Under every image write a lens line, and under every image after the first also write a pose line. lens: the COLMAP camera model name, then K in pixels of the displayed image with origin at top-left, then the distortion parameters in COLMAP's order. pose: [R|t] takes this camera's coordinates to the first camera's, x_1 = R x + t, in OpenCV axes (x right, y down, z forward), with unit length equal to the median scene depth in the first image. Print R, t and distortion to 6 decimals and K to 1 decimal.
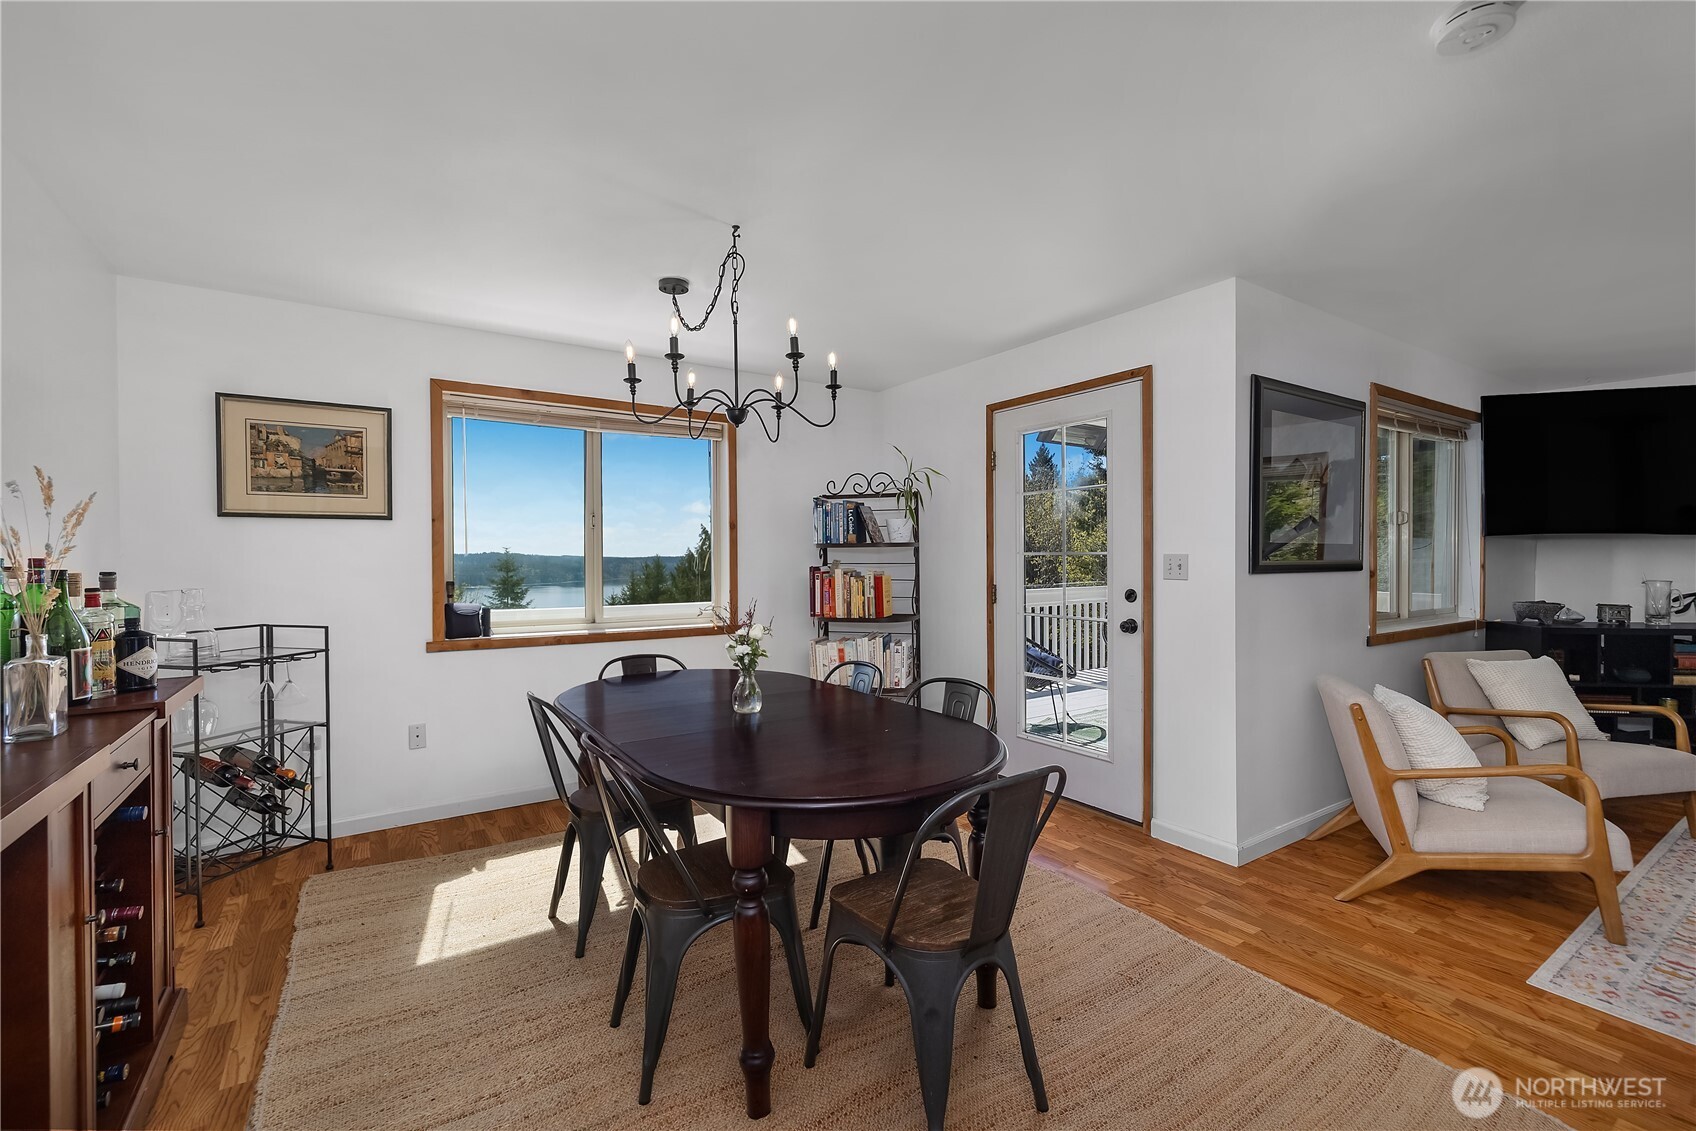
lens RADIAL K [[727.9, 0, 844.7], [0, 727.9, 565.1], [0, 0, 1]] dist [0.001940, -0.000233]
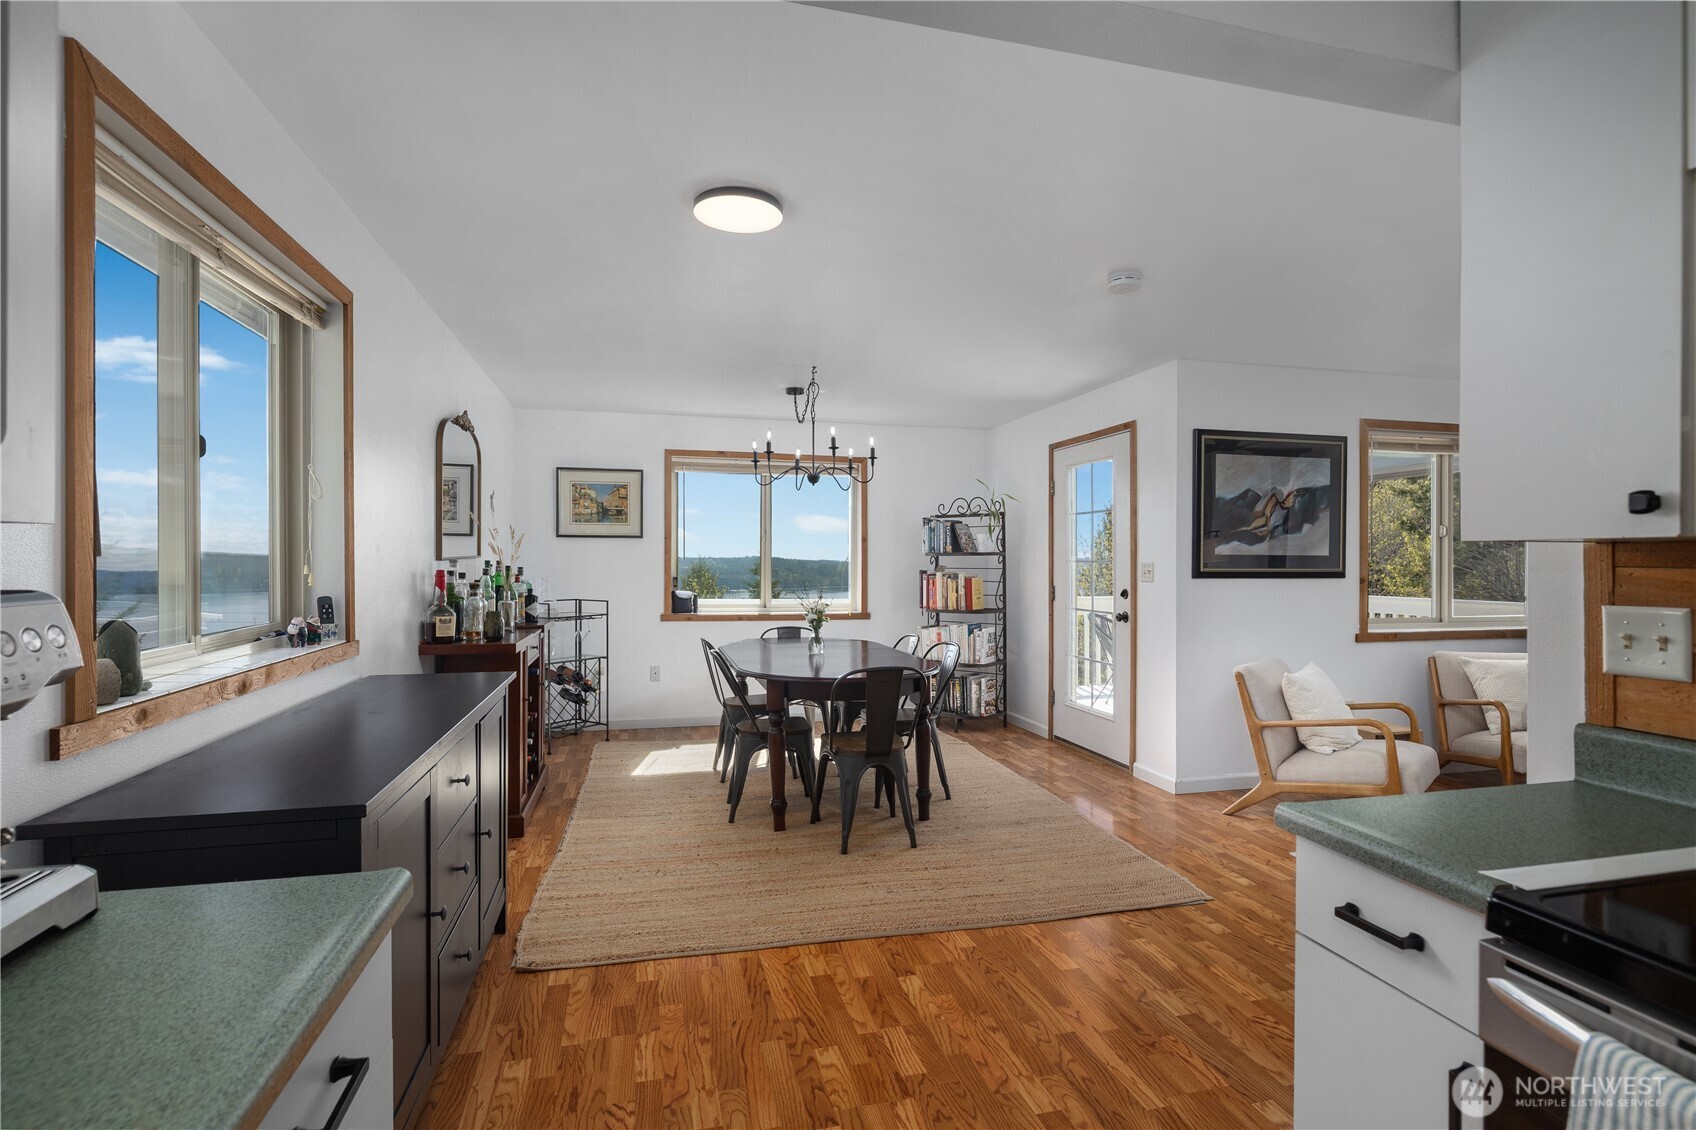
lens RADIAL K [[807.2, 0, 841.5], [0, 807.2, 564.3], [0, 0, 1]] dist [-0.003527, 0.000329]
pose [[0.942401, 0.007619, -0.334399, 0.406028], [-0.011114, 0.999902, -0.008541, 0.006623], [0.334301, 0.011766, 0.942393, -0.557184]]
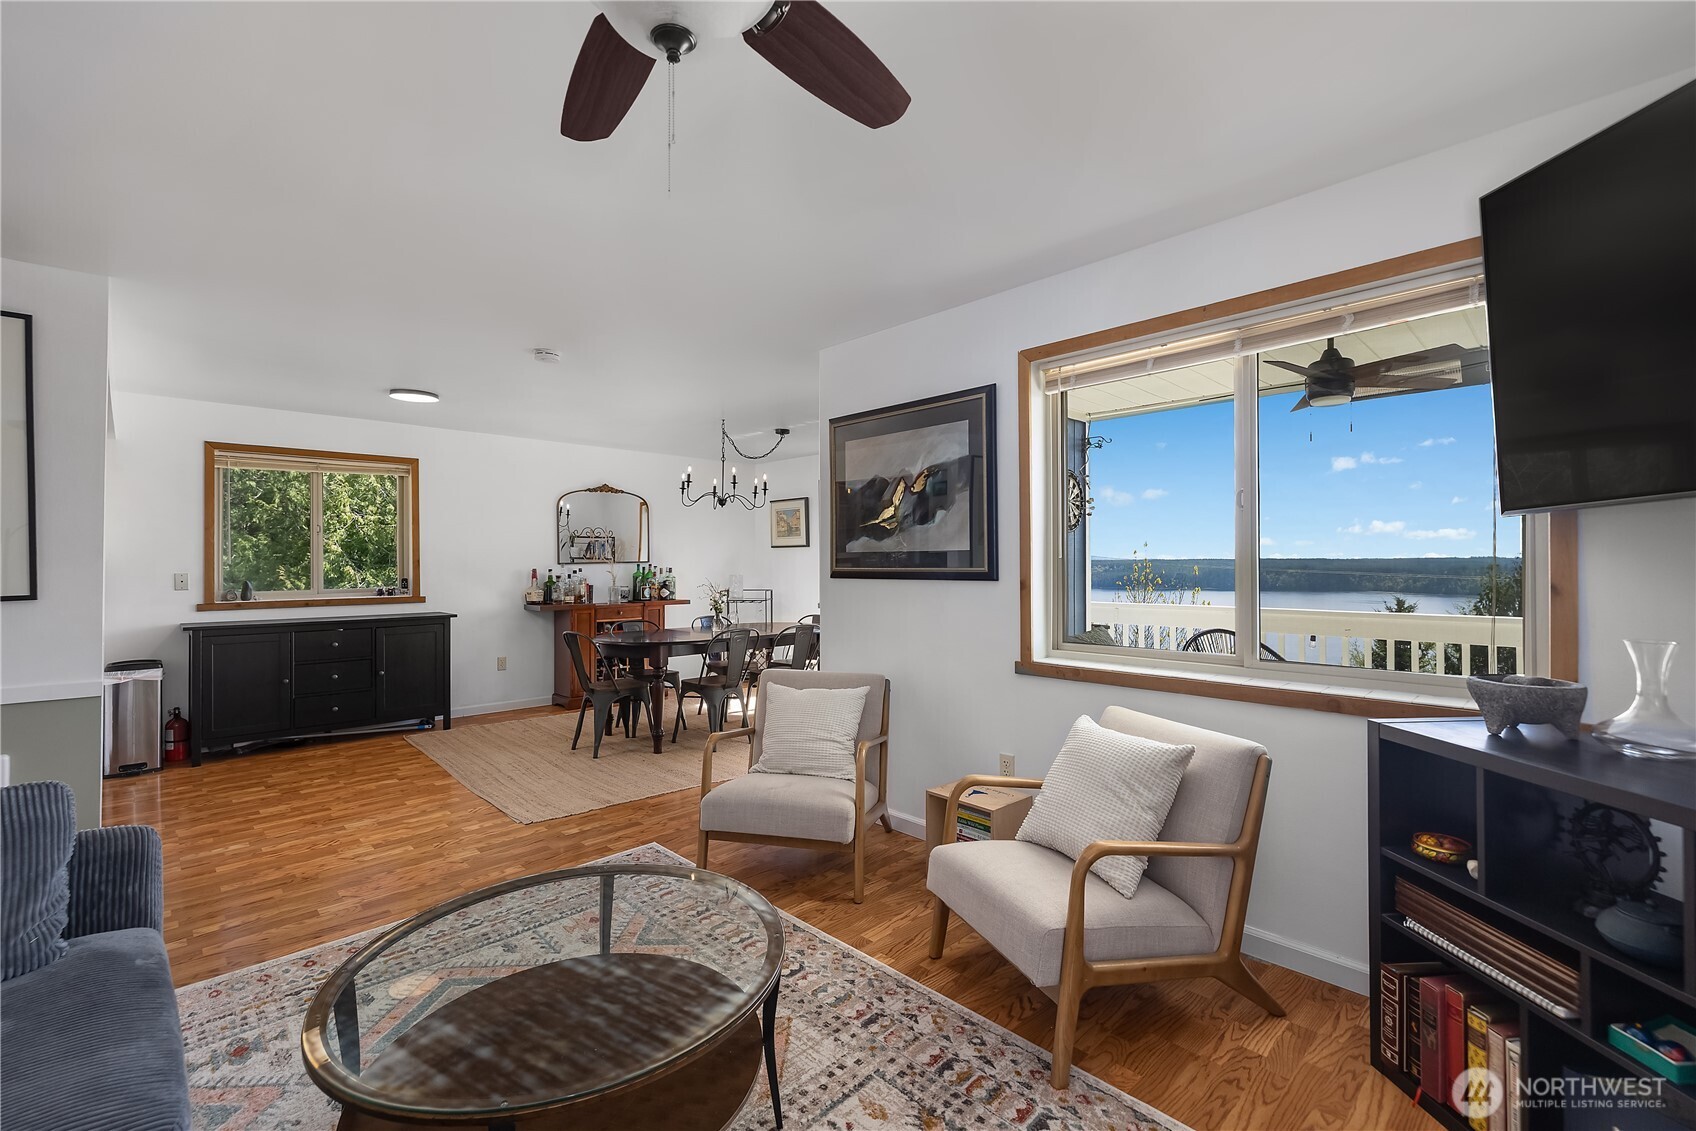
lens RADIAL K [[727.9, 0, 834.6], [0, 727.9, 561.9], [0, 0, 1]] dist [0.001940, -0.000233]
pose [[0.173067, -0.001330, -0.984909, 1.638537], [-0.010517, 0.999940, -0.003199, -0.010083], [0.984854, 0.010912, 0.173043, 0.720078]]
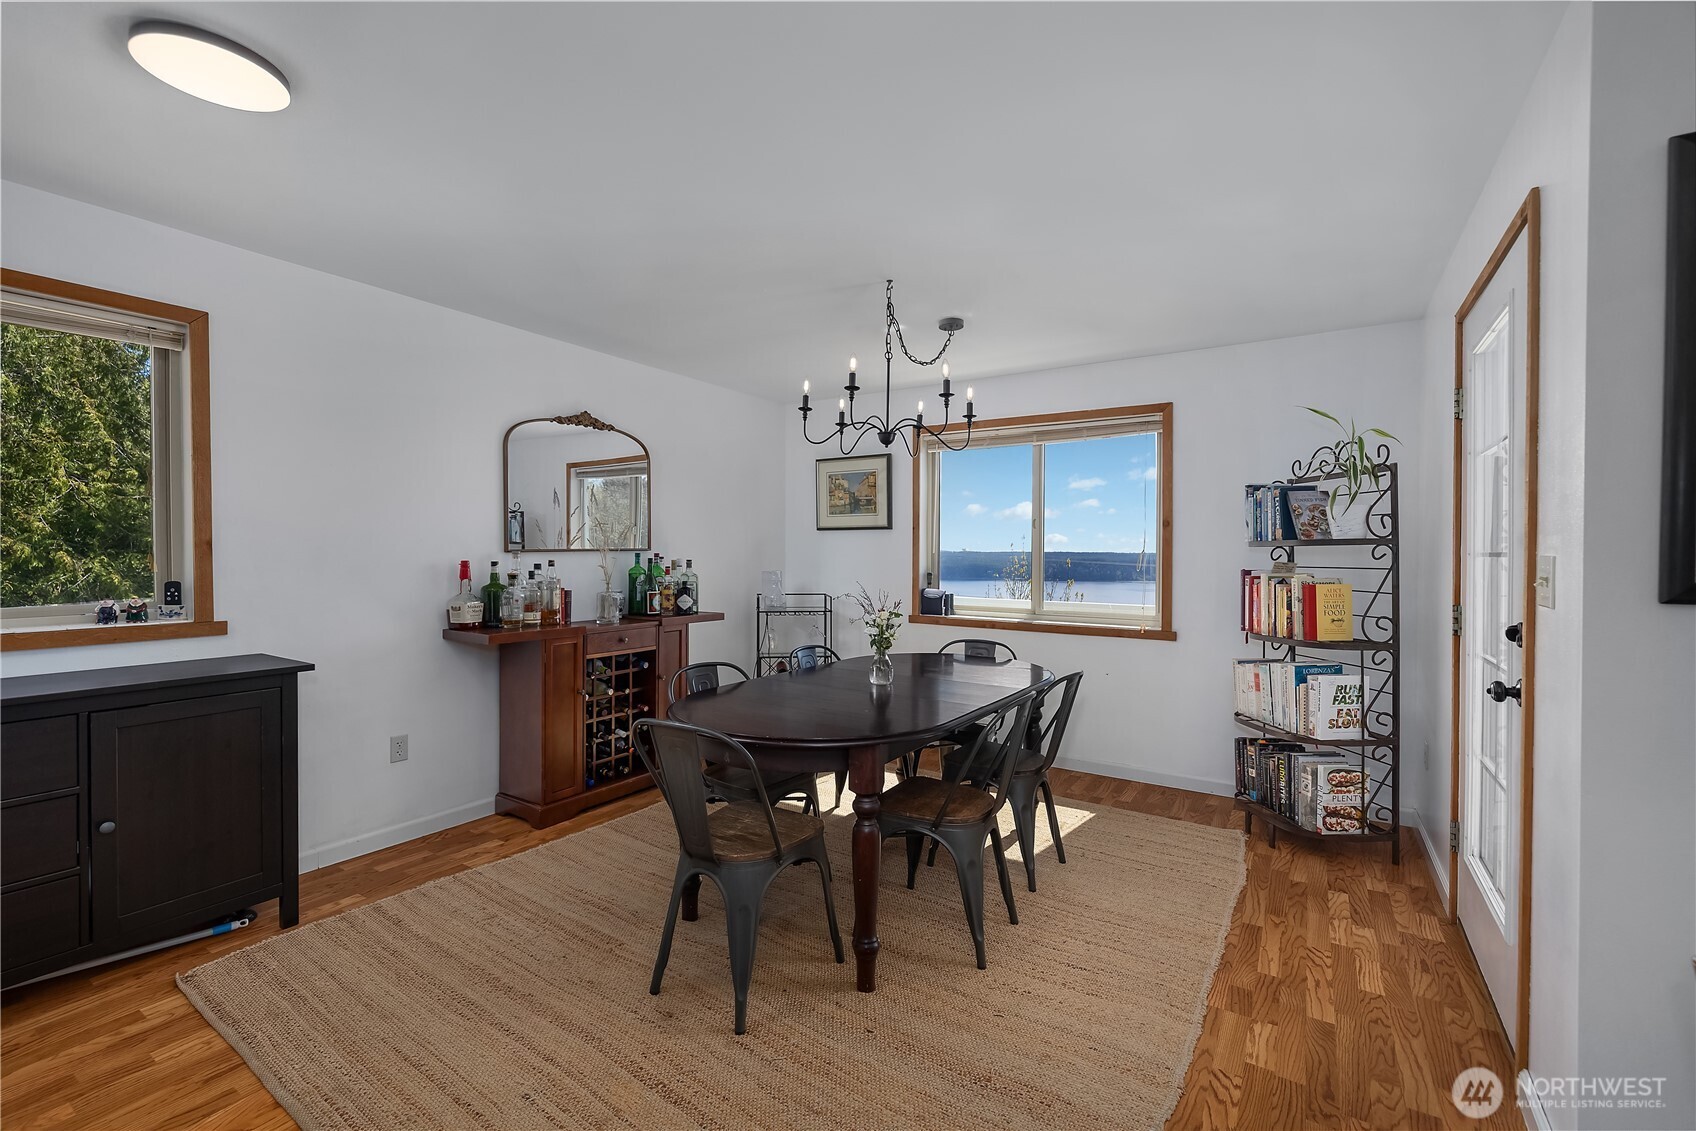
lens RADIAL K [[727.9, 0, 836.4], [0, 727.9, 559.1], [0, 0, 1]] dist [0.001940, -0.000233]
pose [[0.390521, 0.010790, -0.920531, 0.700786], [-0.019800, 0.999798, 0.003319, -0.004972], [0.920381, 0.016930, 0.390656, 0.342766]]
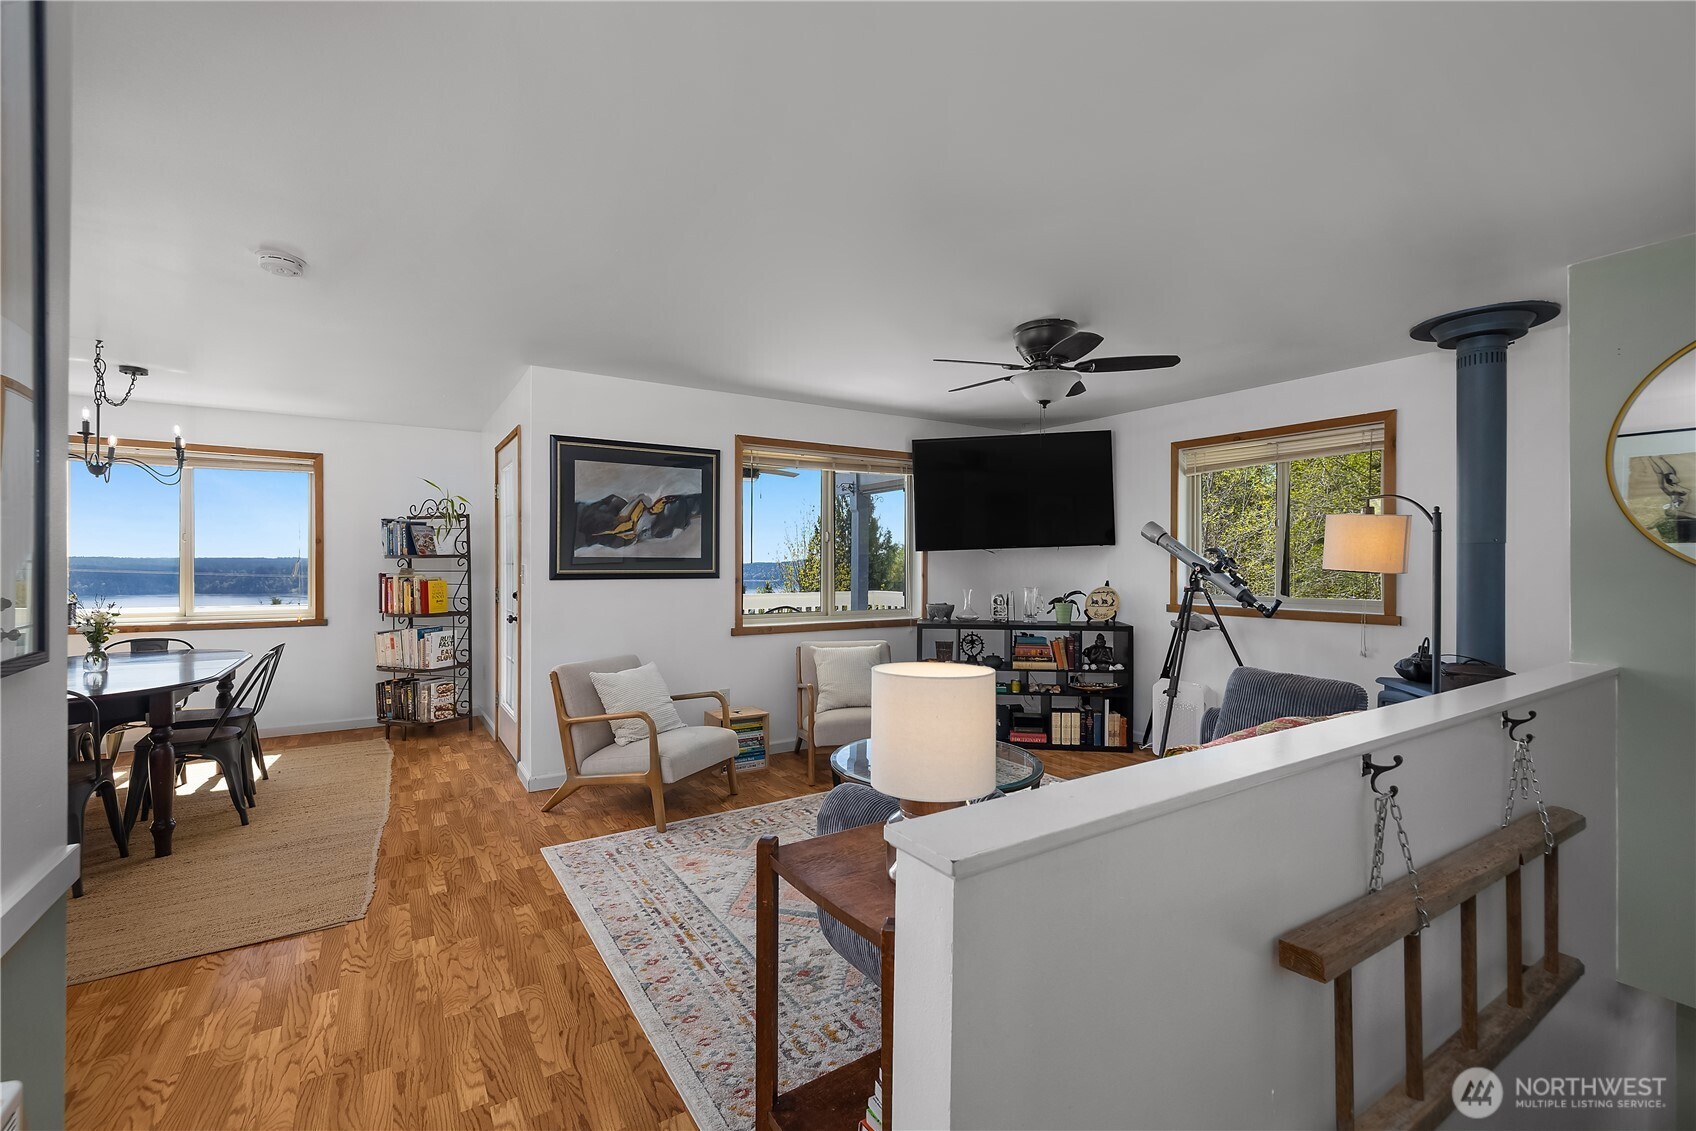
lens RADIAL K [[727.9, 0, 850.4], [0, 727.9, 565.5], [0, 0, 1]] dist [0.001940, -0.000233]
pose [[0.999865, 0.003996, -0.015917, 1.045404], [-0.004177, 0.999927, -0.011349, -0.000871], [0.015870, 0.011414, 0.999809, -0.331455]]
